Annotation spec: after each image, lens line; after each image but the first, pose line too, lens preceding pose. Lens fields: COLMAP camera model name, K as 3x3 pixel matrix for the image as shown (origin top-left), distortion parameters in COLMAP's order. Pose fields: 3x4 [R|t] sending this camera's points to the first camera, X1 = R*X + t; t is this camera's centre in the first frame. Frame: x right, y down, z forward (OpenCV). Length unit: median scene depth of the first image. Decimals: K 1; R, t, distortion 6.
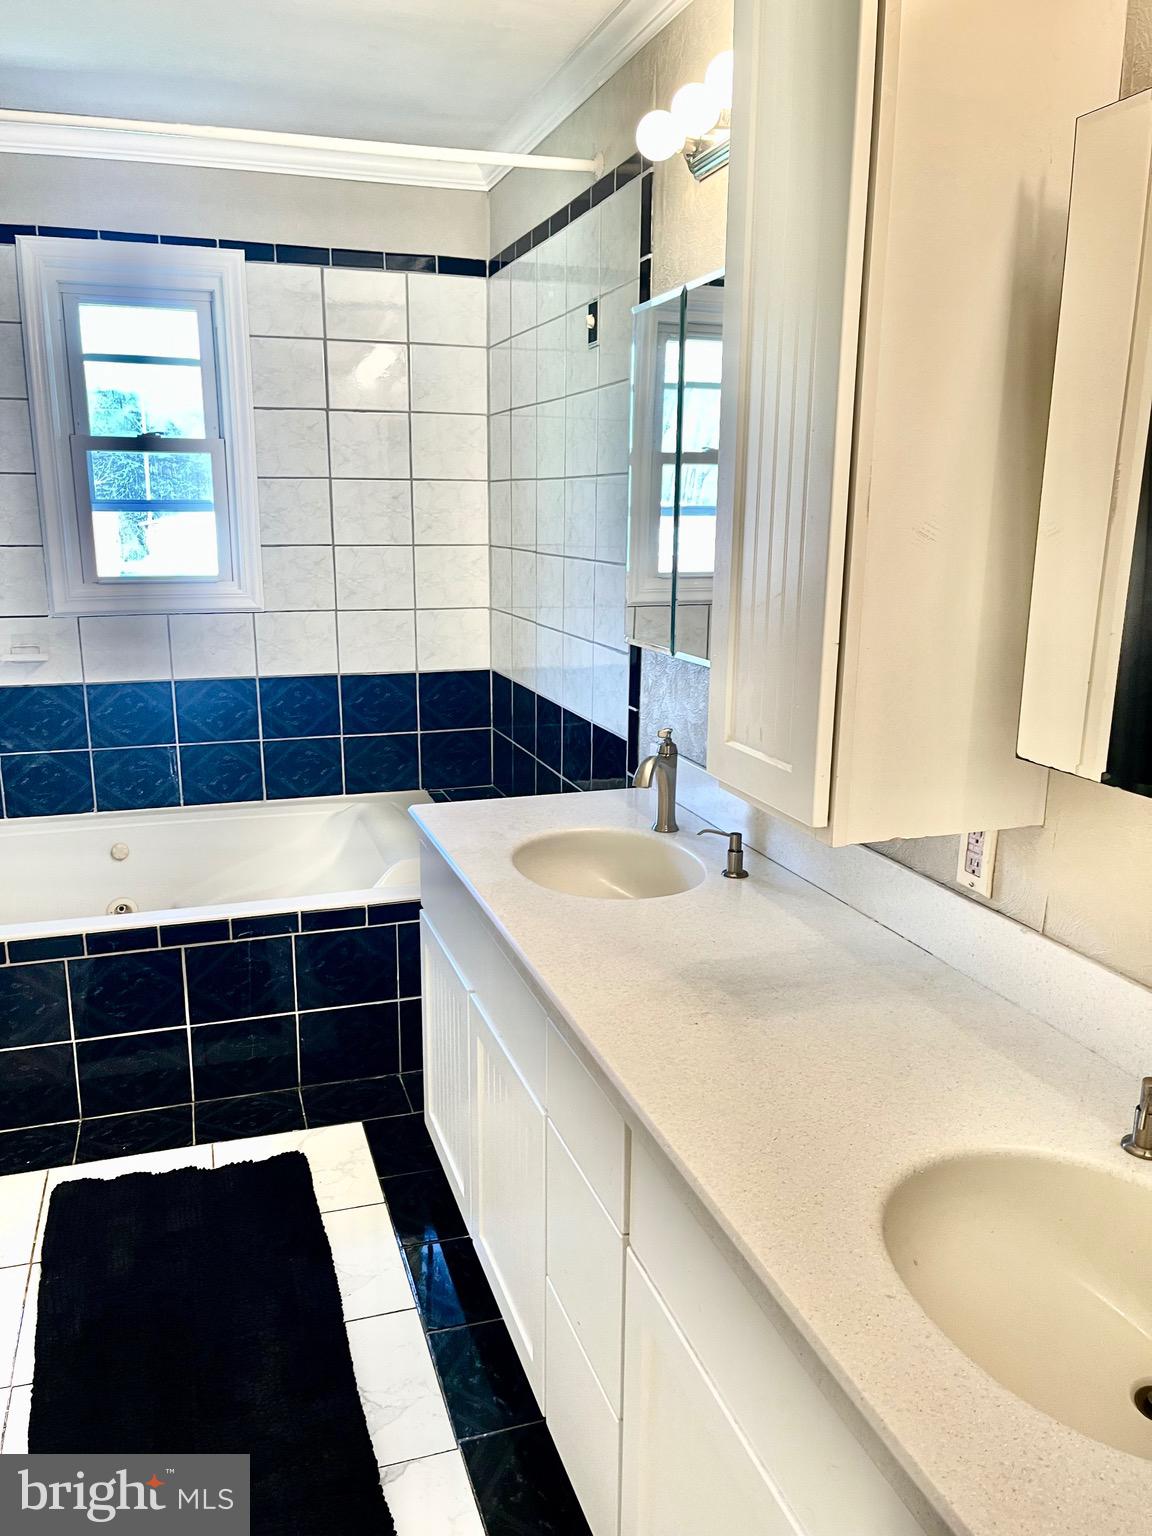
lens RADIAL K [[1146.4, 0, 568.1], [0, 1146.4, 763.1], [0, 0, 1]] dist [0.057070, -0.079449]
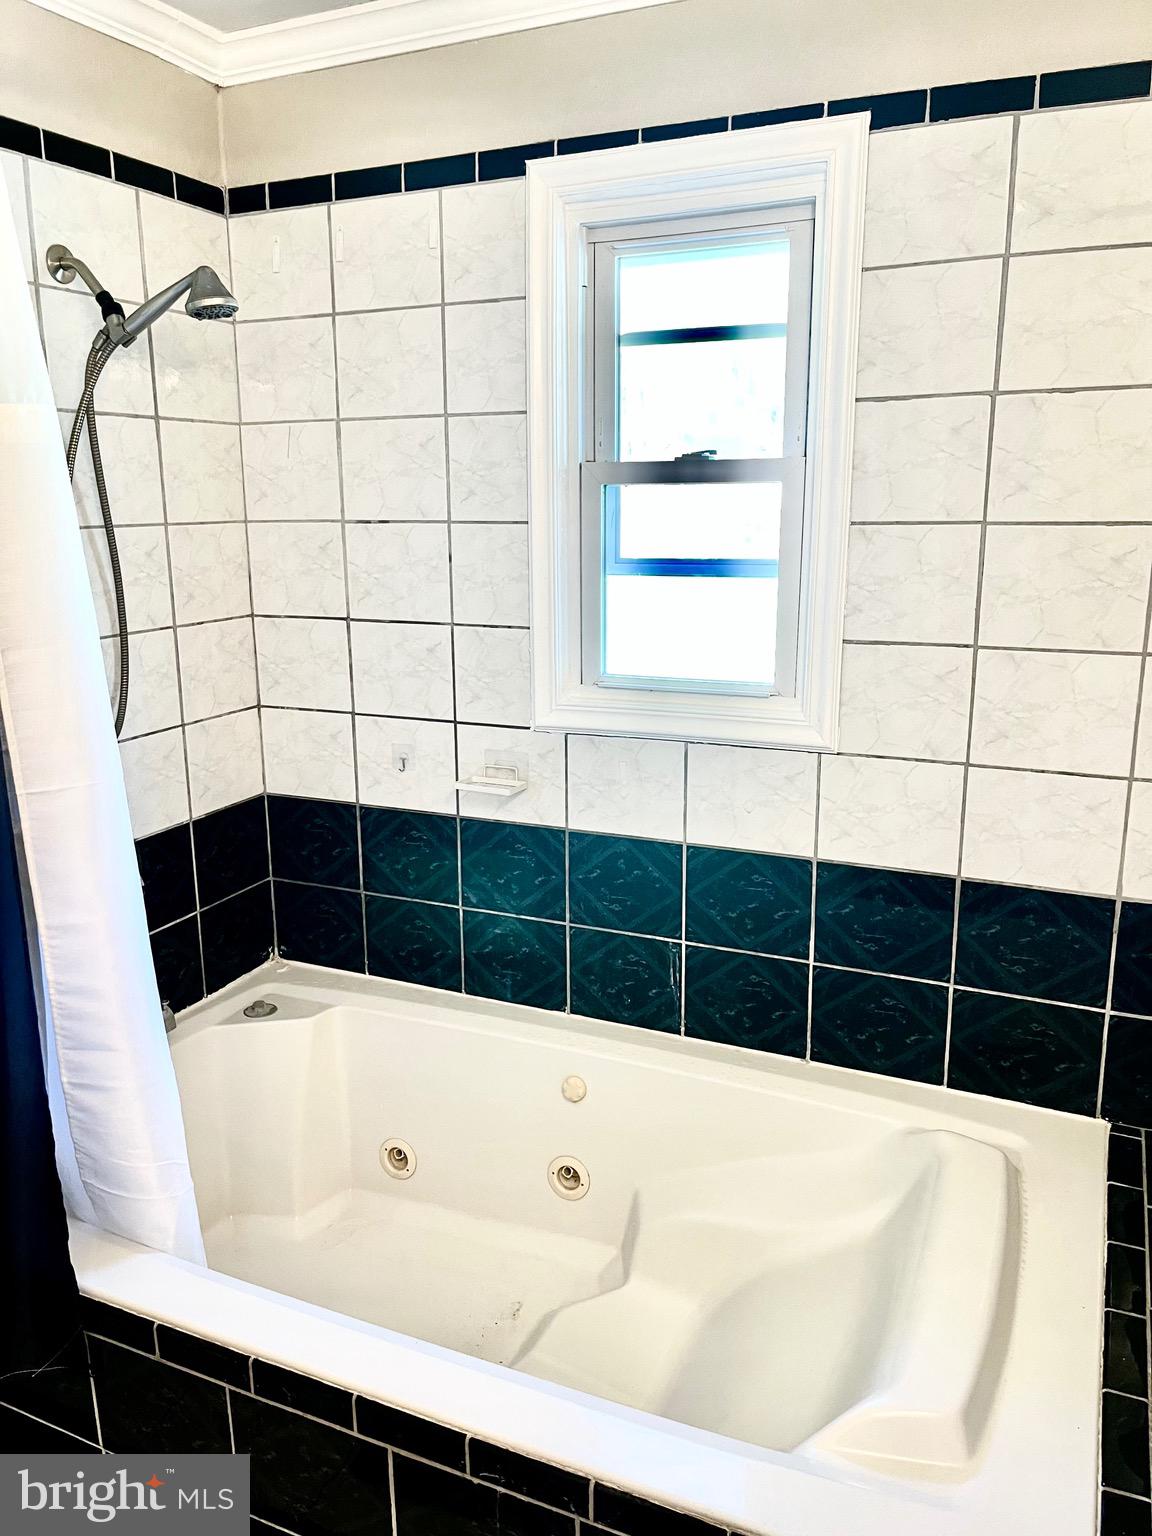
lens RADIAL K [[1146.4, 0, 584.1], [0, 1146.4, 760.5], [0, 0, 1]] dist [0.057070, -0.079449]
pose [[0.725252, 0.143688, -0.673322, 0.035088], [-0.141046, 0.988245, 0.058968, -0.153900], [0.673880, 0.052203, 0.736994, 0.523999]]
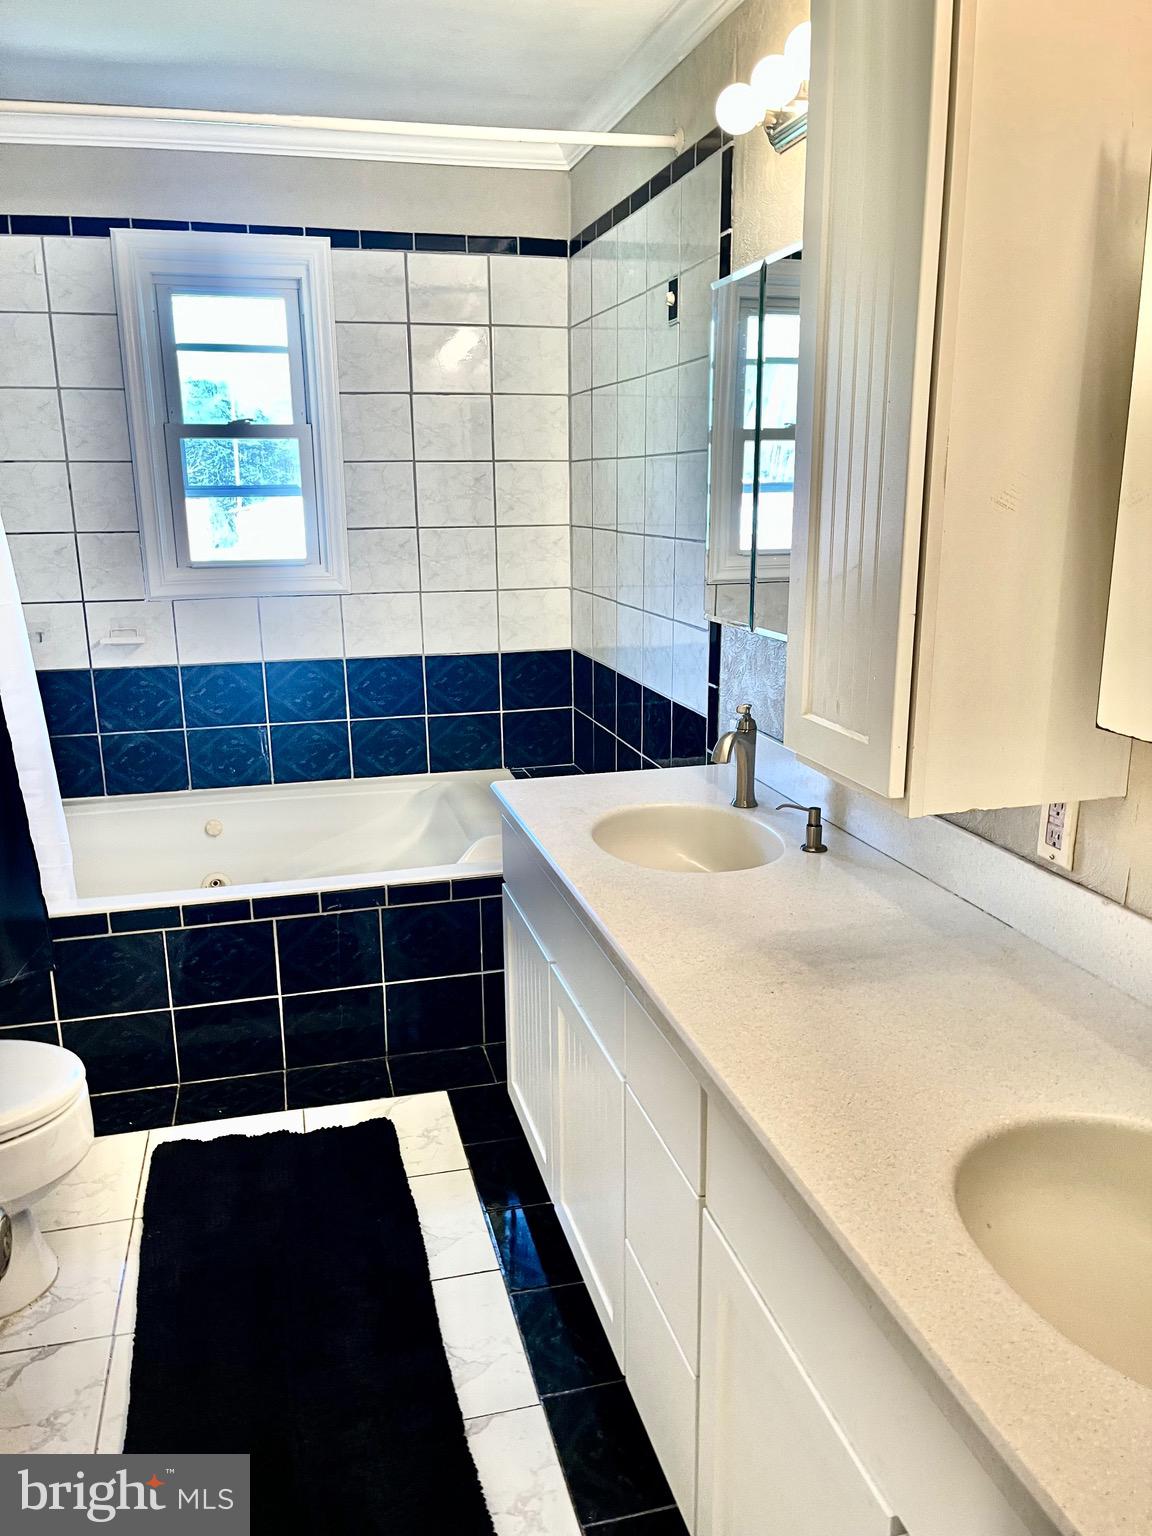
lens RADIAL K [[1146.4, 0, 580.1], [0, 1146.4, 761.0], [0, 0, 1]] dist [0.057070, -0.079449]
pose [[0.998097, -0.000932, -0.061656, 0.001848], [0.001798, 0.999901, 0.013987, 0.002939], [0.061637, -0.014072, 0.997999, -0.006824]]
